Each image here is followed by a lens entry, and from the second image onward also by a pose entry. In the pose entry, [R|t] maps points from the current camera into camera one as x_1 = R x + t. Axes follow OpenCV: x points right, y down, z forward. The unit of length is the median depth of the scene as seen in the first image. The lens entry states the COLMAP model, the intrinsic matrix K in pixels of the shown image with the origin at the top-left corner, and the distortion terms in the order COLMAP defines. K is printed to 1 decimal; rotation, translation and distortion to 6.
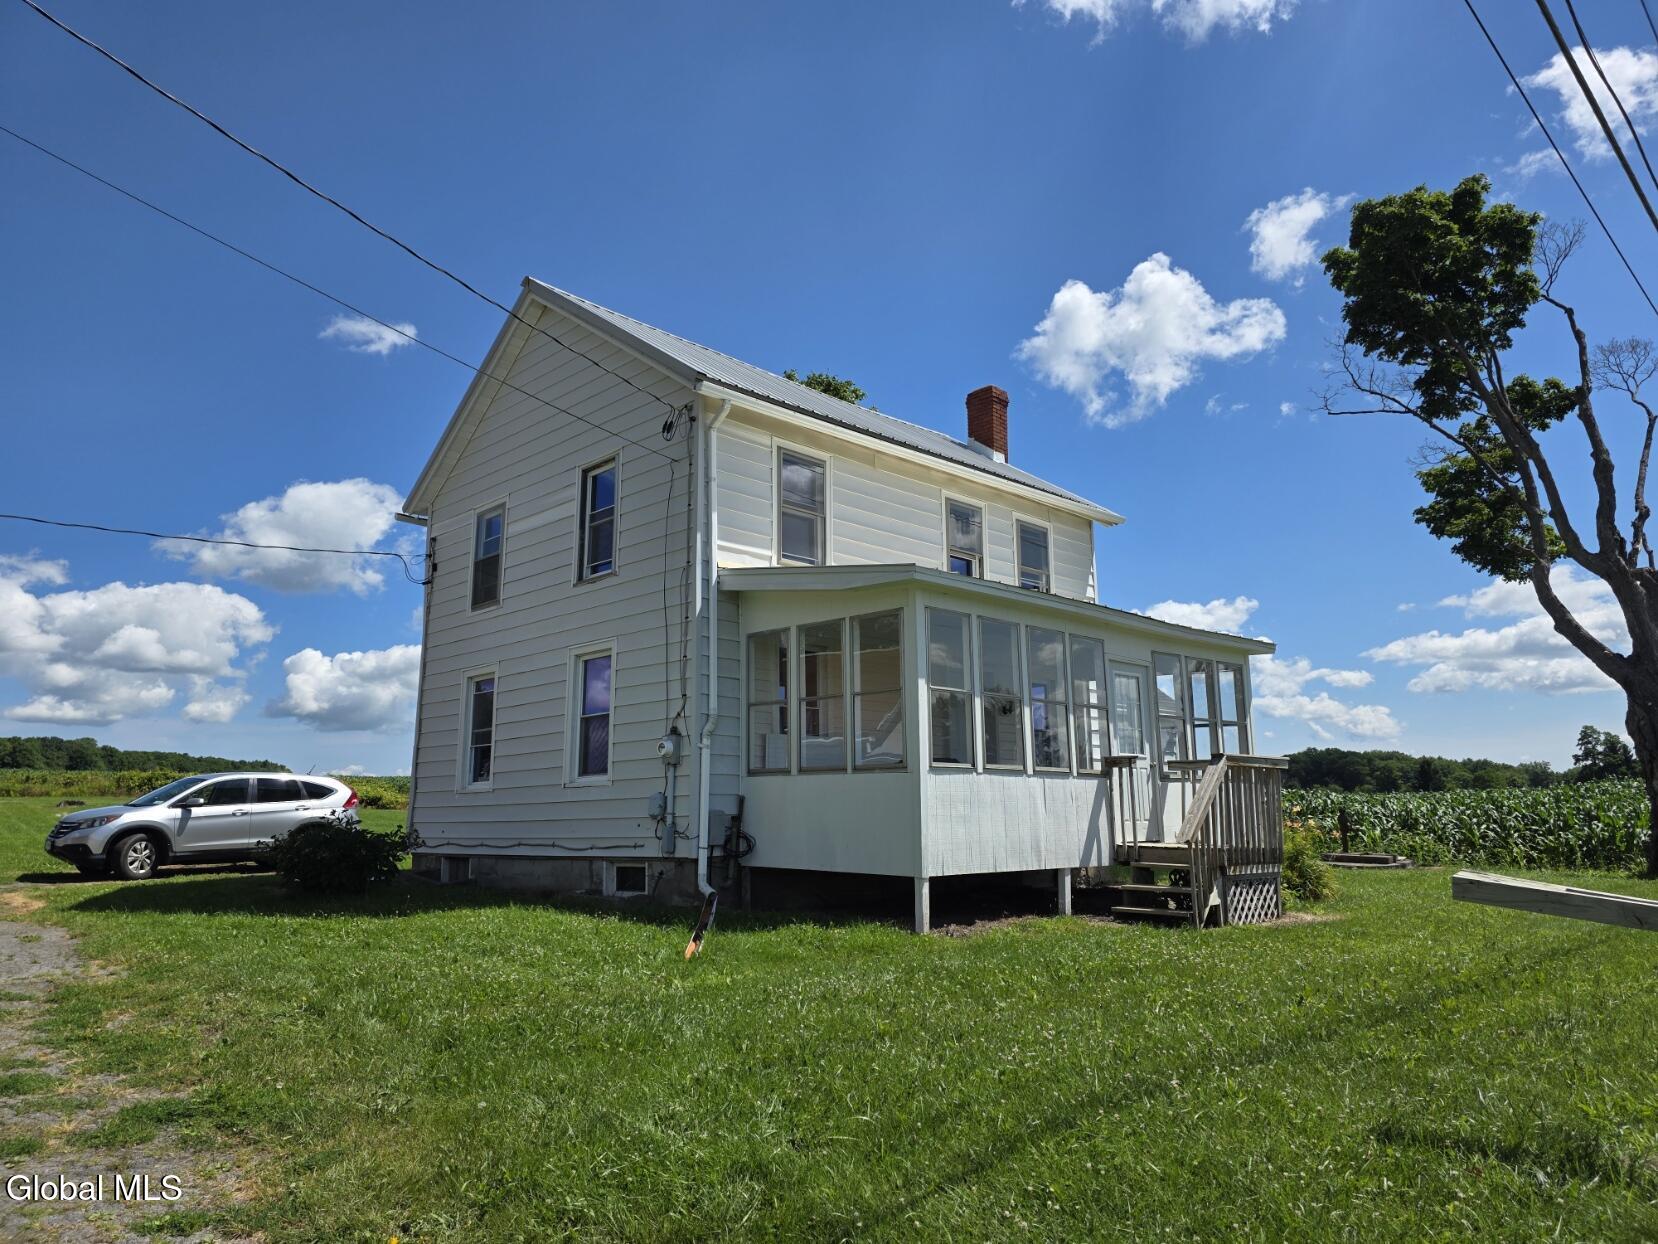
lens RADIAL K [[1142.0, 0, 829.0], [0, 1142.0, 622.0], [0, 0, 1]] dist [0.004182, -0.001172]
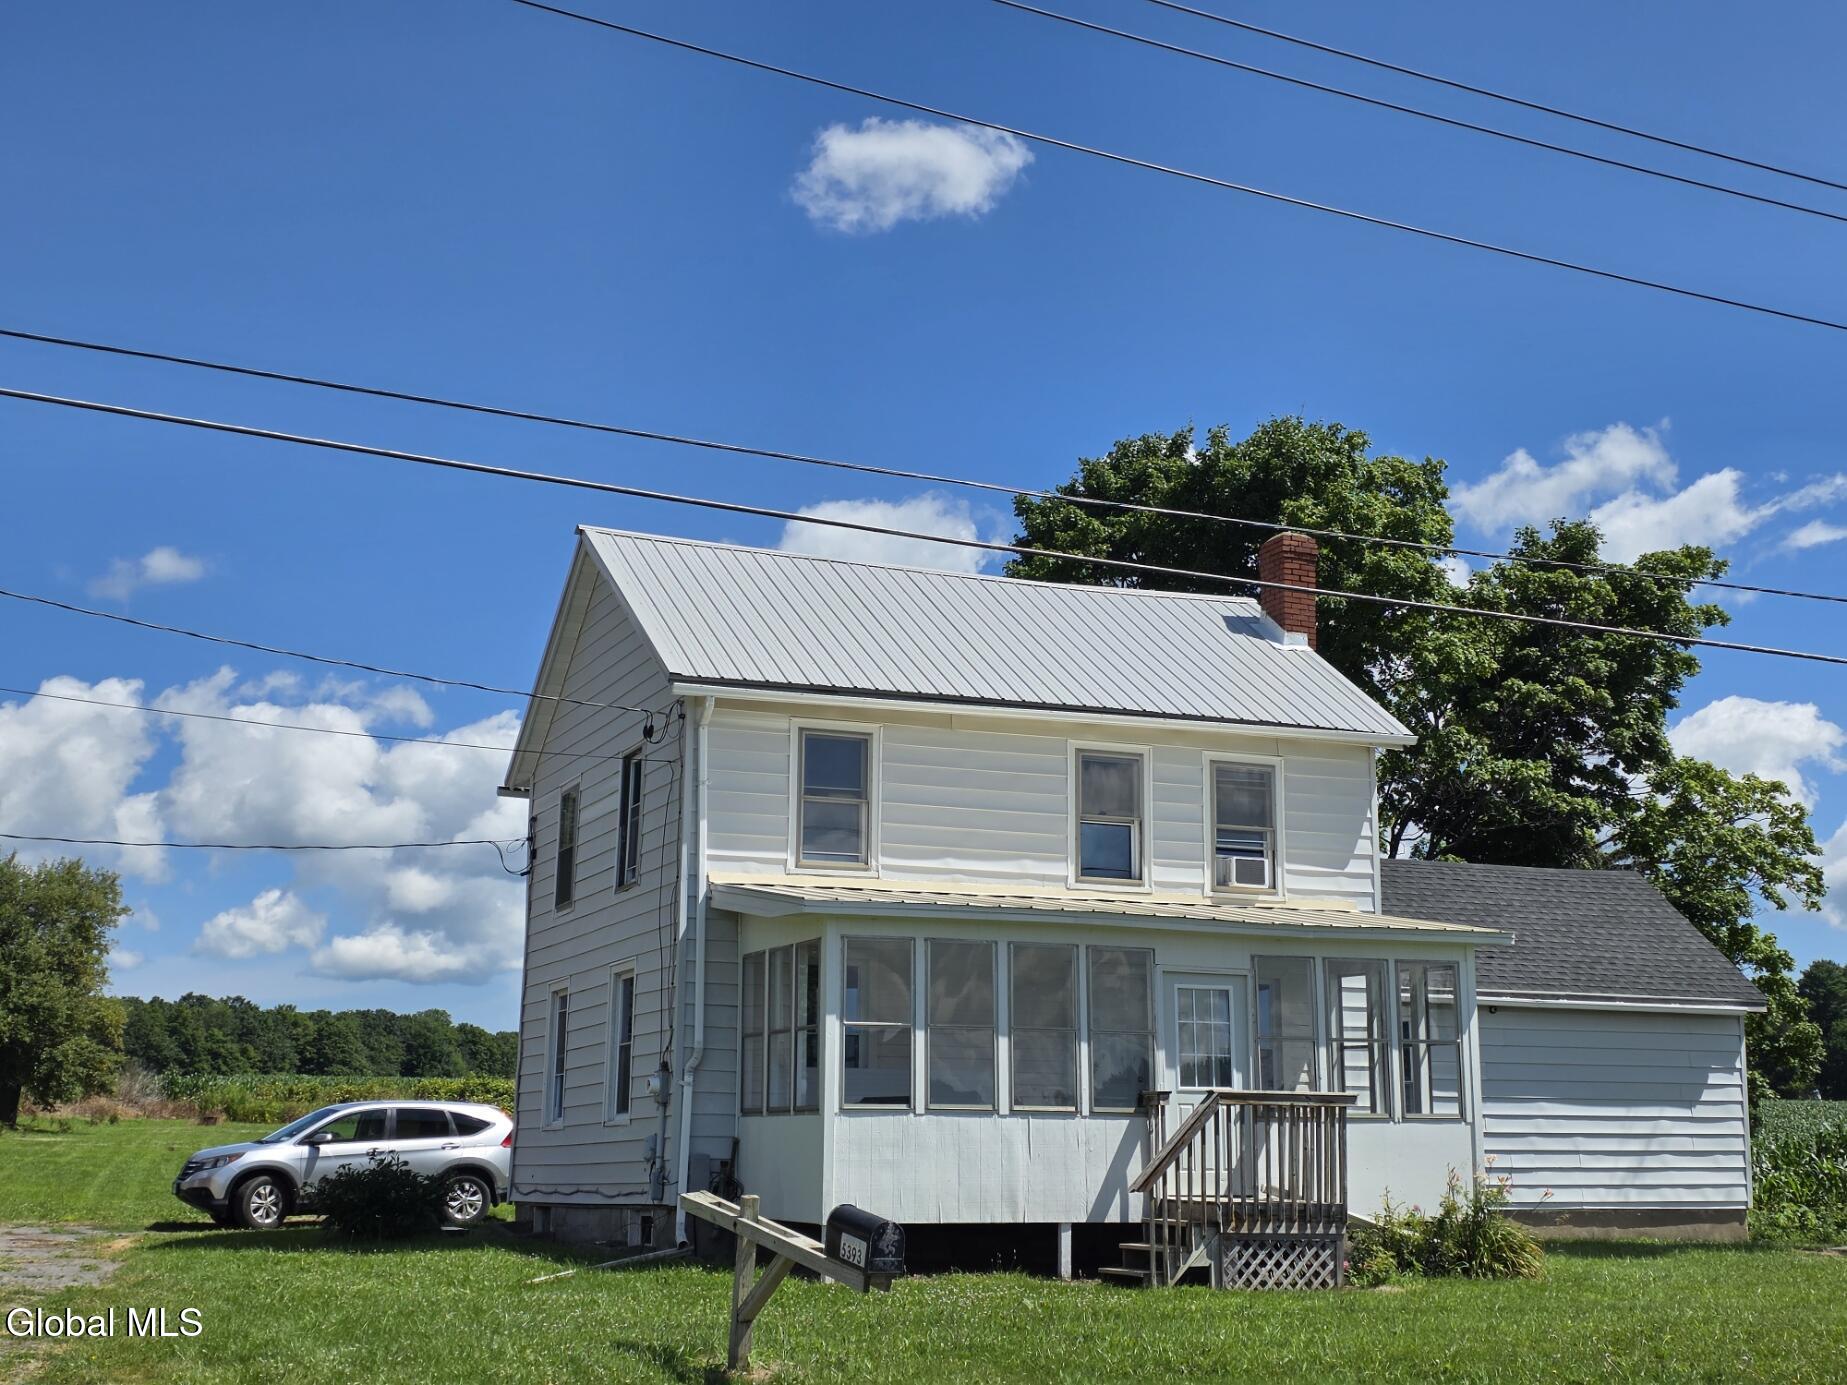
lens RADIAL K [[2415.8, 0, 923.5], [0, 2415.8, 692.5], [0, 0, 1]] dist [-0.006277, -0.049050]
pose [[0.929594, -0.063549, -0.363065, 0.739860], [0.055228, 0.997920, -0.033263, -0.120606], [0.364423, 0.010869, 0.931170, -0.689545]]
